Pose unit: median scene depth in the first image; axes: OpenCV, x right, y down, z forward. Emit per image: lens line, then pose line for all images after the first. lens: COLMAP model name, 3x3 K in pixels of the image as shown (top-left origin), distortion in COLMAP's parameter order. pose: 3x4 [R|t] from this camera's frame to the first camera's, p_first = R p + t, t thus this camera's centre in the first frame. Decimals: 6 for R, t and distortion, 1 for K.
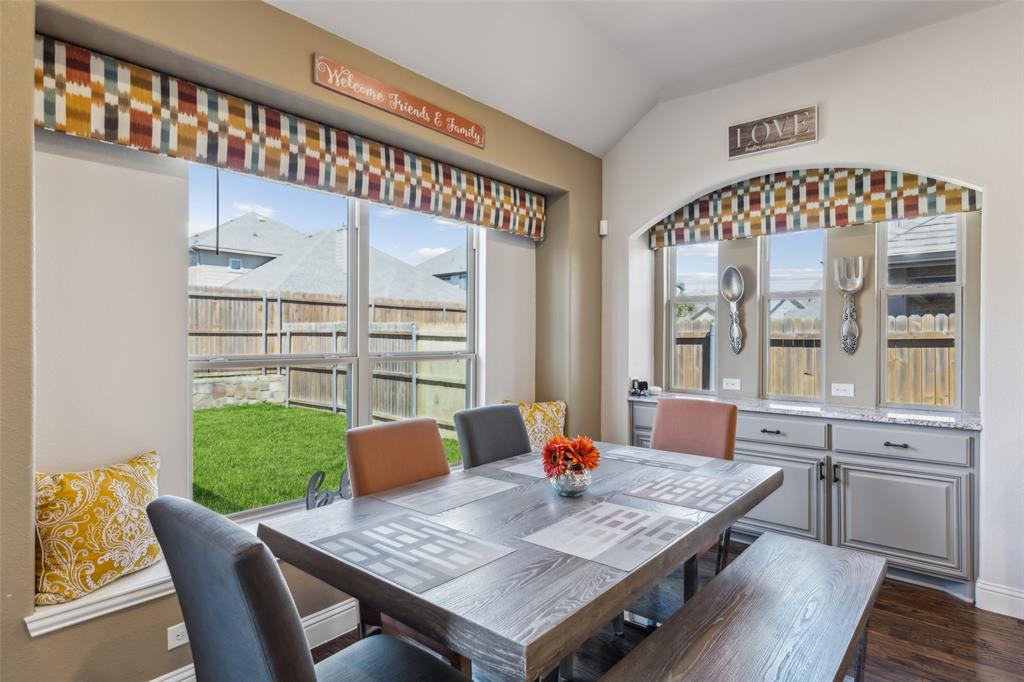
lens RADIAL K [[568.4, 0, 503.3], [0, 568.4, 338.1], [0, 0, 1]] dist [0.011609, -0.001726]
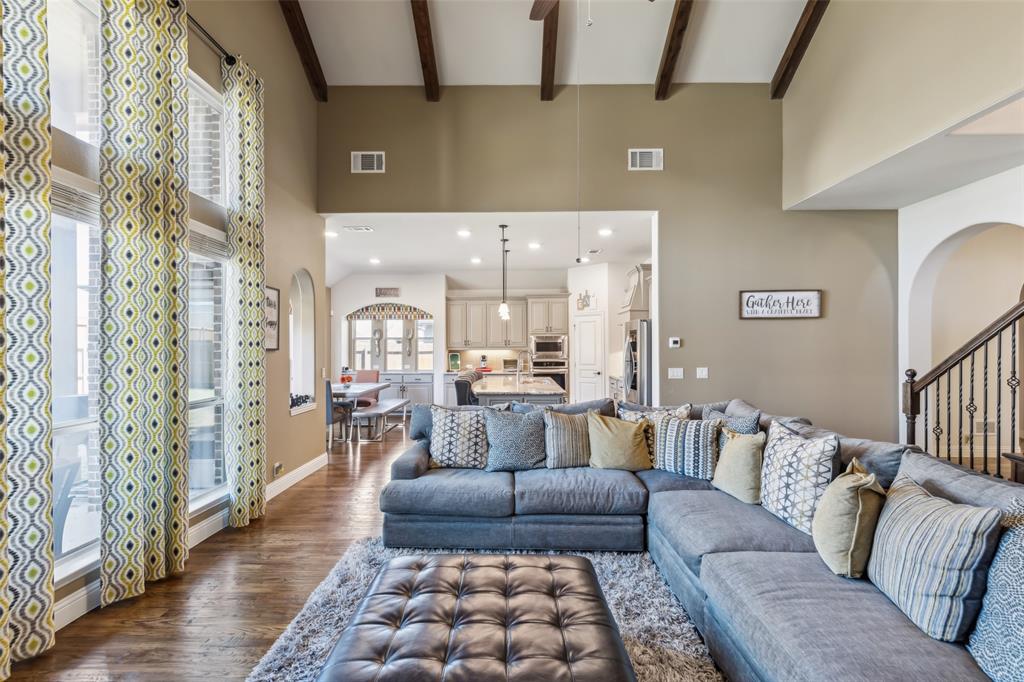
lens RADIAL K [[459.6, 0, 508.8], [0, 459.6, 344.5], [0, 0, 1]] dist [0.009071, -0.002224]
pose [[0.762826, -0.002031, 0.646601, -0.685031], [0.005750, 0.999977, -0.003642, -0.028098], [-0.646579, 0.006496, 0.762820, -1.417623]]
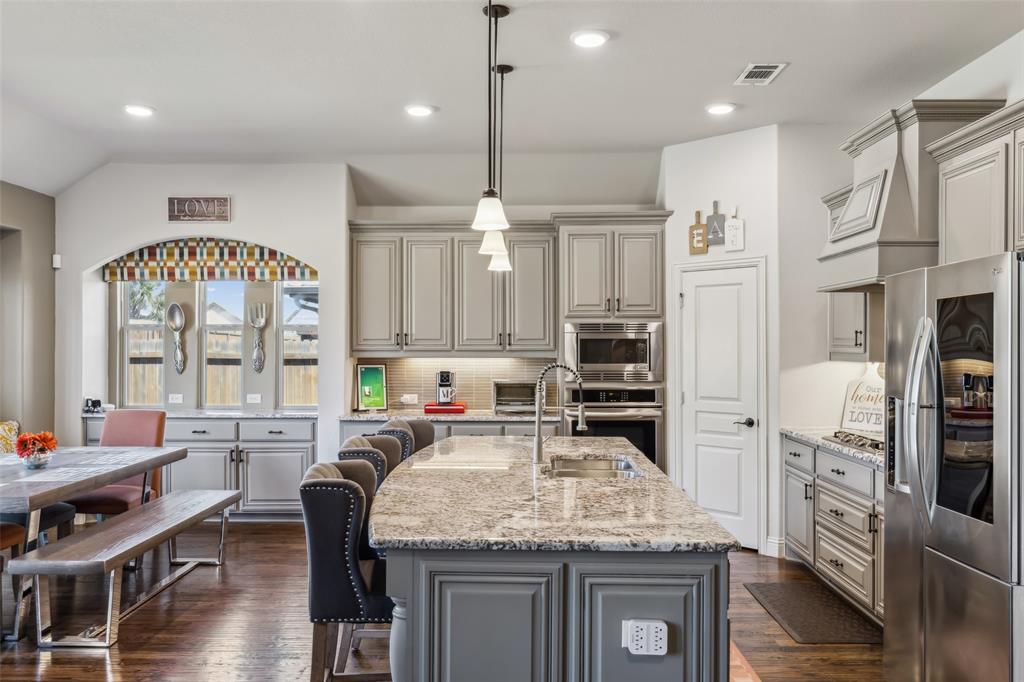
lens RADIAL K [[785.8, 0, 509.3], [0, 785.8, 342.4], [0, 0, 1]] dist [0.005428, -0.000672]
pose [[0.762931, 0.000583, 0.646480, -0.152504], [0.000921, 0.999998, -0.001987, -0.037387], [-0.646480, 0.002111, 0.762928, -0.790362]]
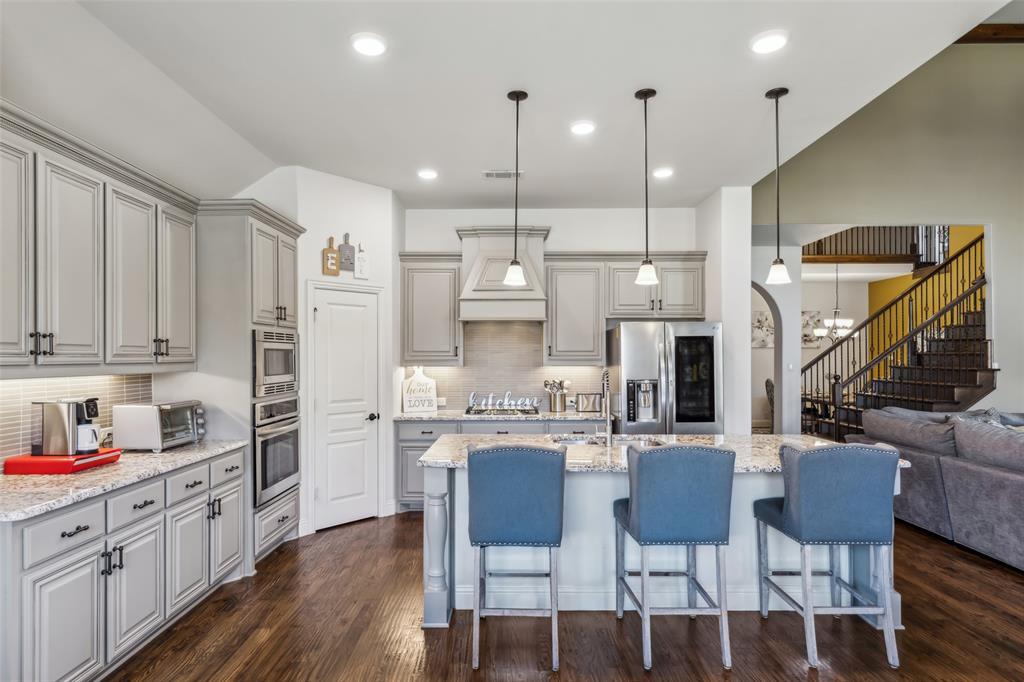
lens RADIAL K [[568.4, 0, 508.5], [0, 568.4, 348.8], [0, 0, 1]] dist [0.011609, -0.001726]
pose [[-0.658478, 0.009639, 0.752538, -0.083021], [0.000060, 0.999919, -0.012755, -0.033552], [-0.752600, -0.008354, -0.658425, 0.663742]]
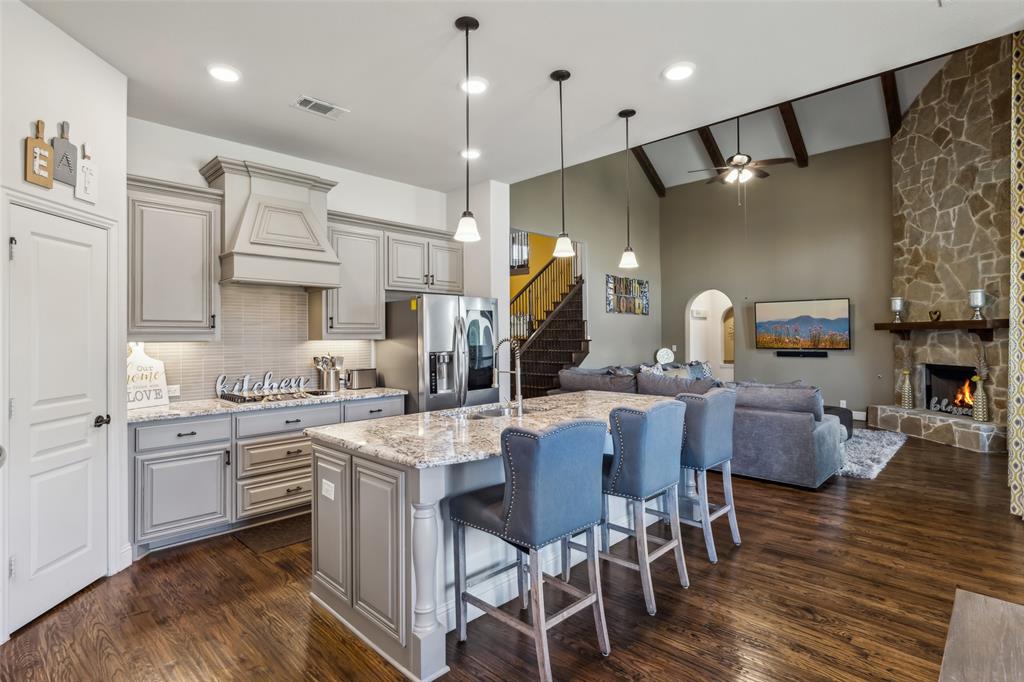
lens RADIAL K [[507.6, 0, 508.0], [0, 507.6, 328.7], [0, 0, 1]] dist [-0.002365, 0.001485]
pose [[-0.998451, 0.004093, 0.055492, 0.476958], [0.003415, 0.999918, -0.012307, -0.017951], [-0.055538, -0.012098, -0.998383, 0.748445]]
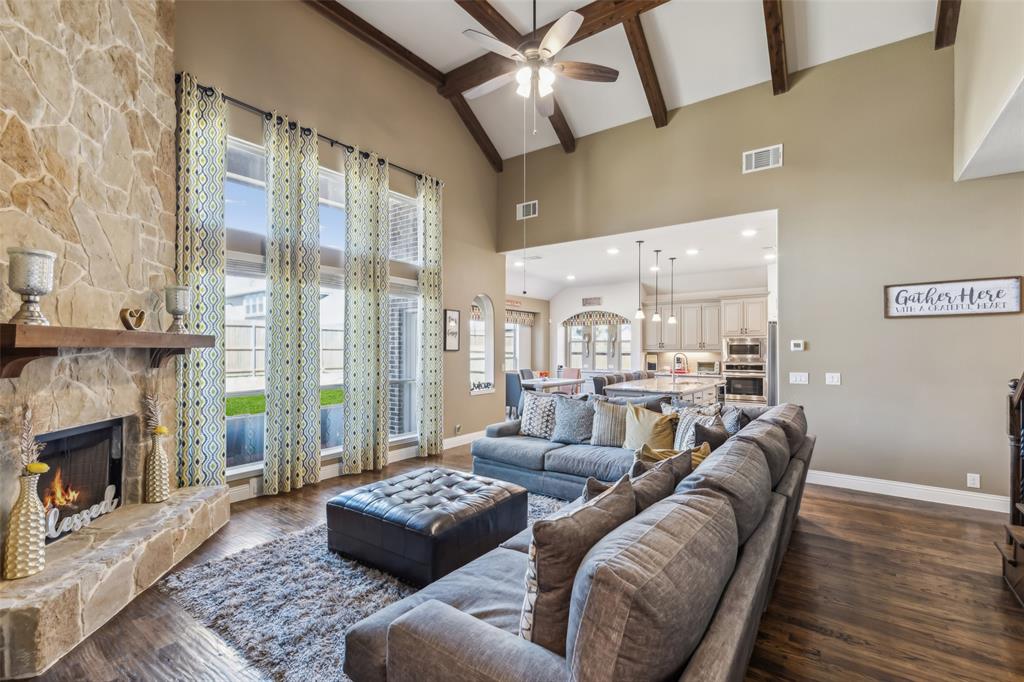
lens RADIAL K [[459.6, 0, 508.7], [0, 459.6, 345.8], [0, 0, 1]] dist [0.009071, -0.002224]
pose [[0.996402, -0.002176, 0.084722, -0.340097], [0.002776, 0.999972, -0.006970, -0.028360], [-0.084705, 0.007180, 0.996380, -1.917740]]
